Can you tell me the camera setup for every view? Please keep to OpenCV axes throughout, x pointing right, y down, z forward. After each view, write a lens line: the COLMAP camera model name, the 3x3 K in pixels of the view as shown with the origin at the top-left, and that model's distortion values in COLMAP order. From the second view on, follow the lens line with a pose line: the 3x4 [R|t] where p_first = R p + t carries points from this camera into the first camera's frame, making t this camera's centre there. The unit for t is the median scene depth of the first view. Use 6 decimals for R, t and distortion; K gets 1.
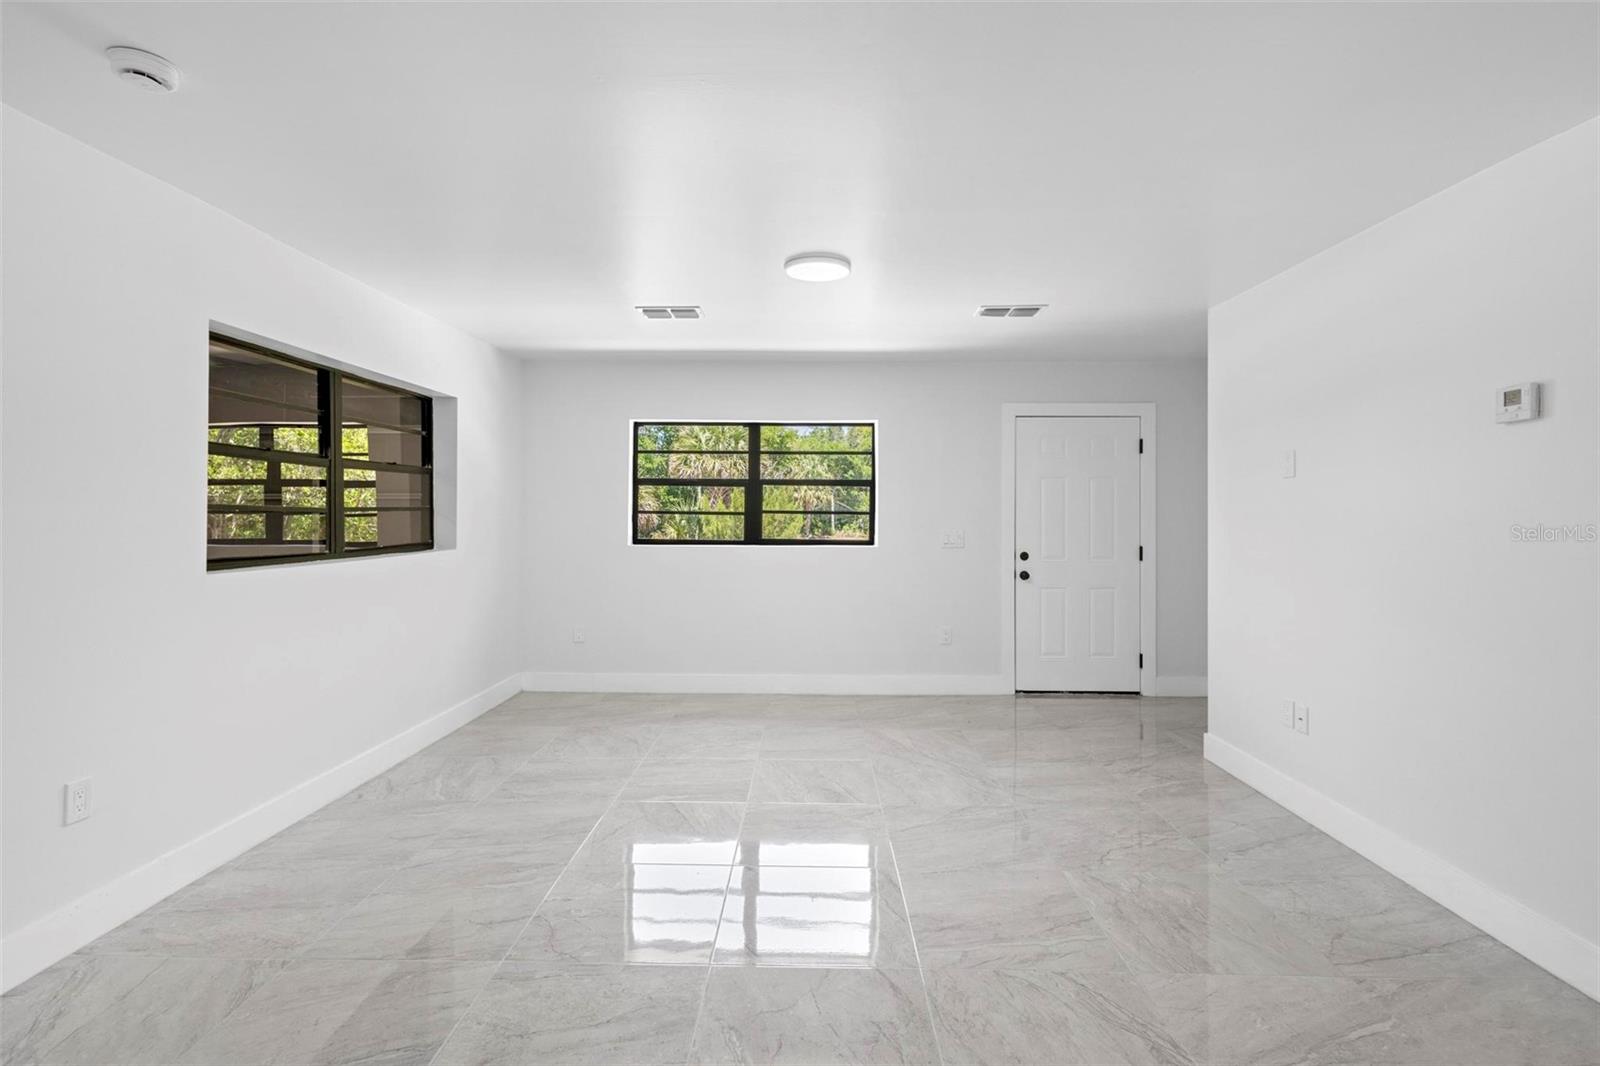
lens RADIAL K [[737.8, 0, 798.6], [0, 737.8, 517.4], [0, 0, 1]] dist [0.006618, -0.000014]
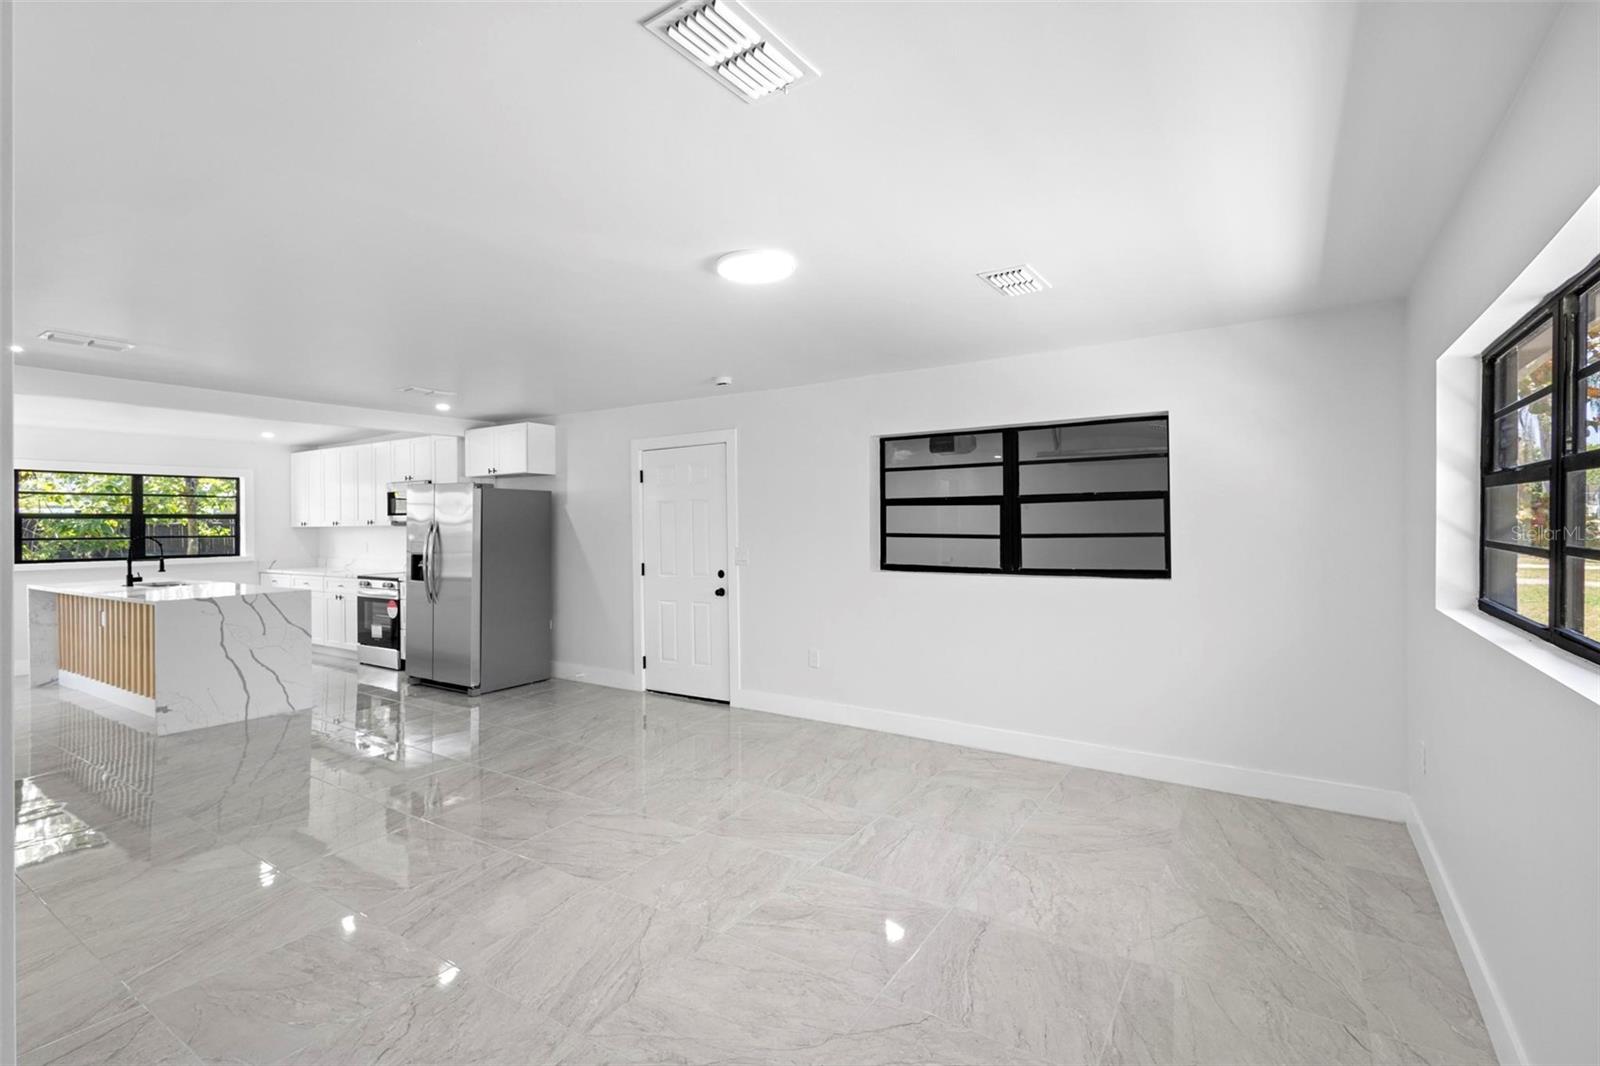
lens RADIAL K [[737.8, 0, 798.6], [0, 737.8, 517.4], [0, 0, 1]] dist [0.006618, -0.000014]
pose [[-0.529513, -0.008172, -0.848263, 0.537865], [0.002456, 0.999935, -0.011166, -0.024586], [0.848298, -0.007995, -0.529458, 1.099976]]
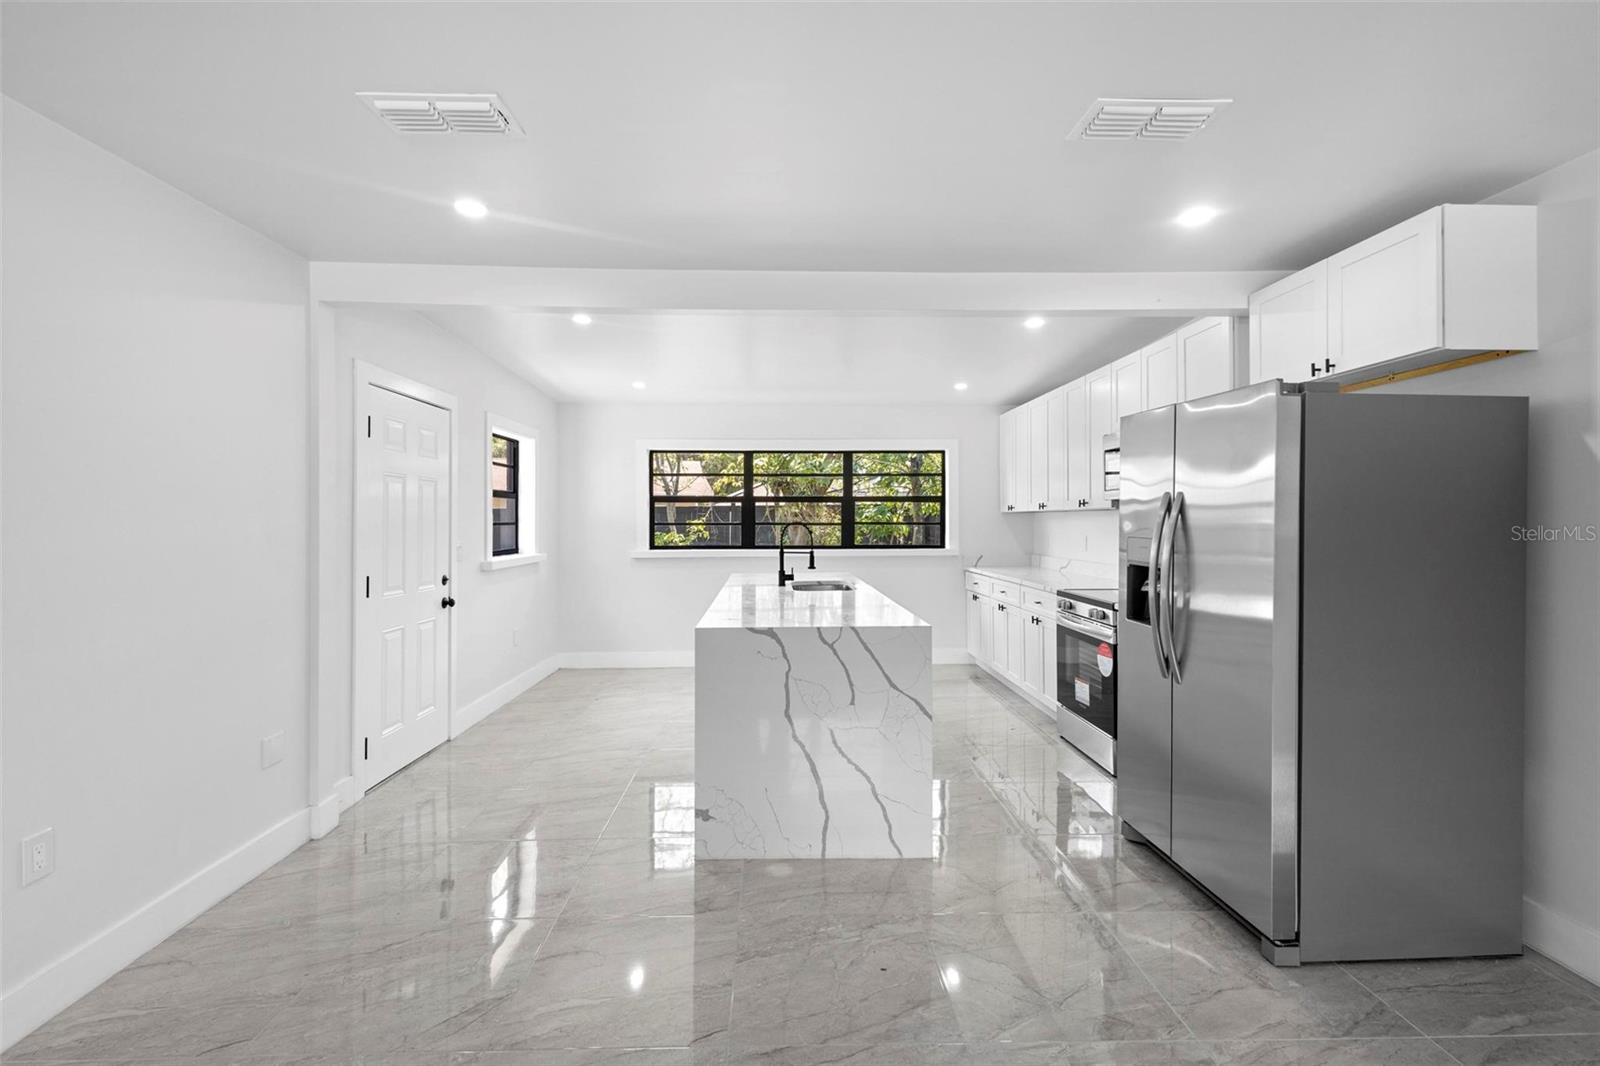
lens RADIAL K [[737.8, 0, 798.6], [0, 737.8, 517.4], [0, 0, 1]] dist [0.006618, -0.000014]
pose [[-0.998707, -0.003476, -0.050714, 0.050371], [-0.003447, 0.999994, -0.000654, -0.011307], [0.050716, -0.000479, -0.998713, 0.355956]]
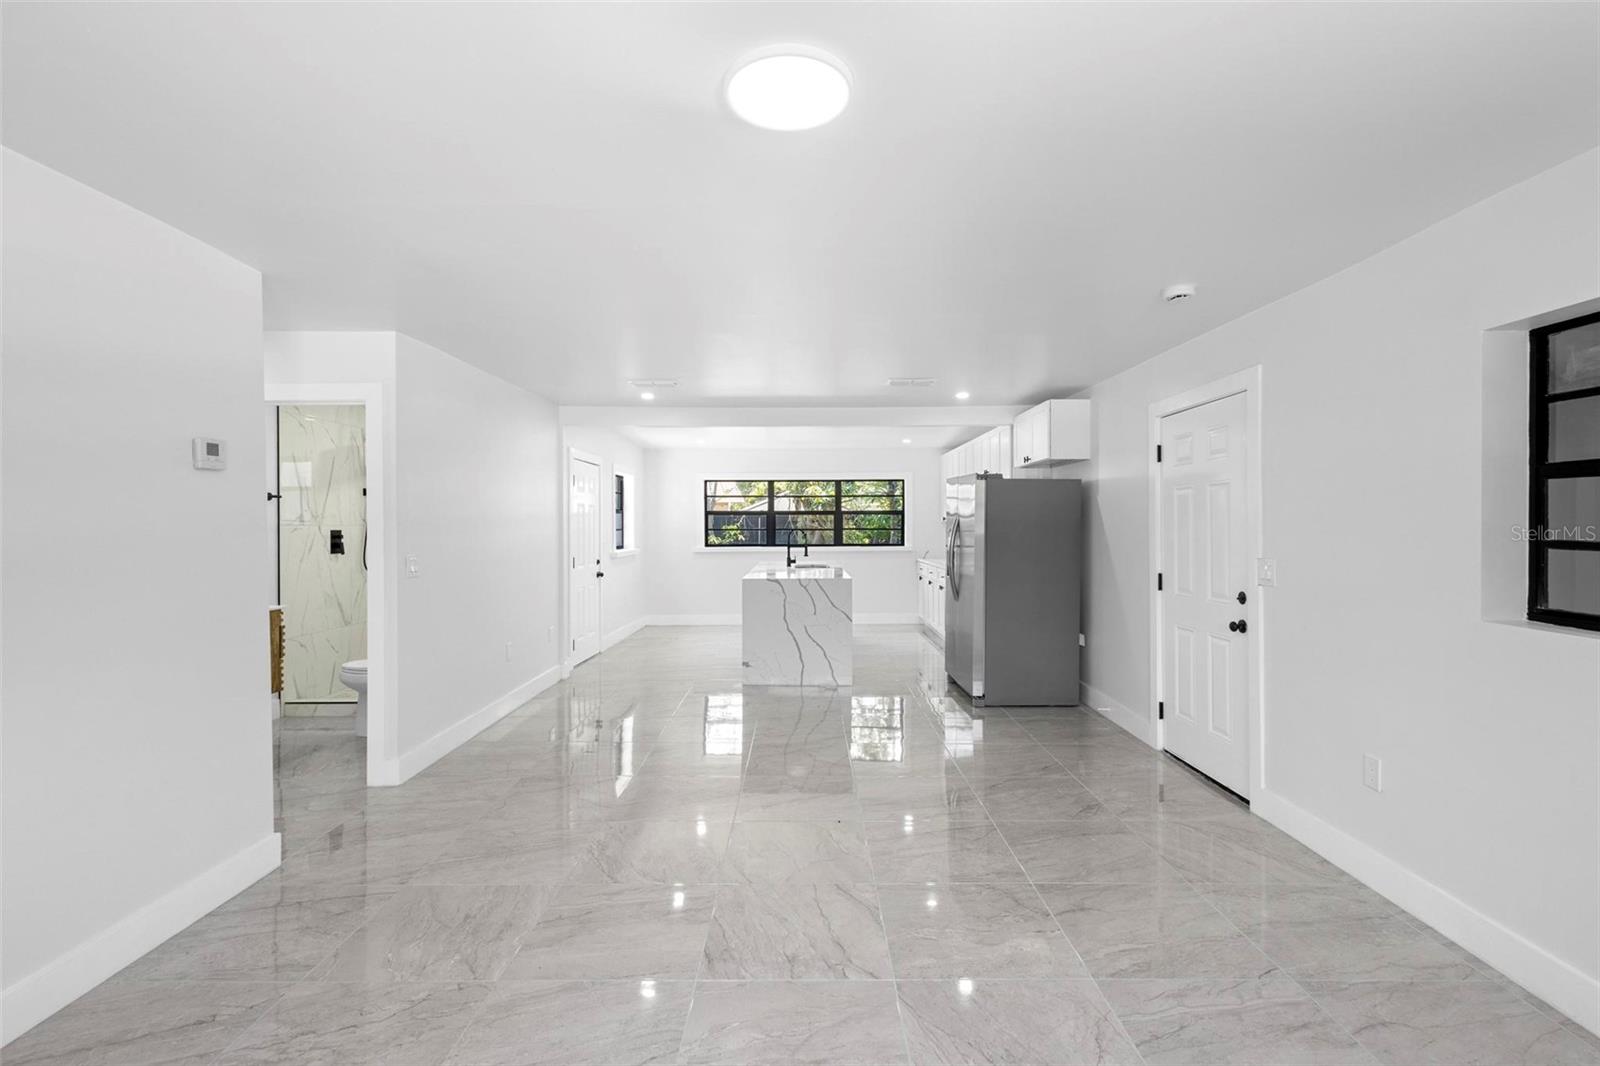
lens RADIAL K [[744.4, 0, 803.9], [0, 744.4, 523.7], [0, 0, 1]] dist [0.007066, -0.000186]
pose [[-0.999837, -0.002452, -0.017898, 0.016531], [-0.002508, 0.999992, 0.003110, -0.024055], [0.017890, 0.003154, -0.999835, 1.120130]]
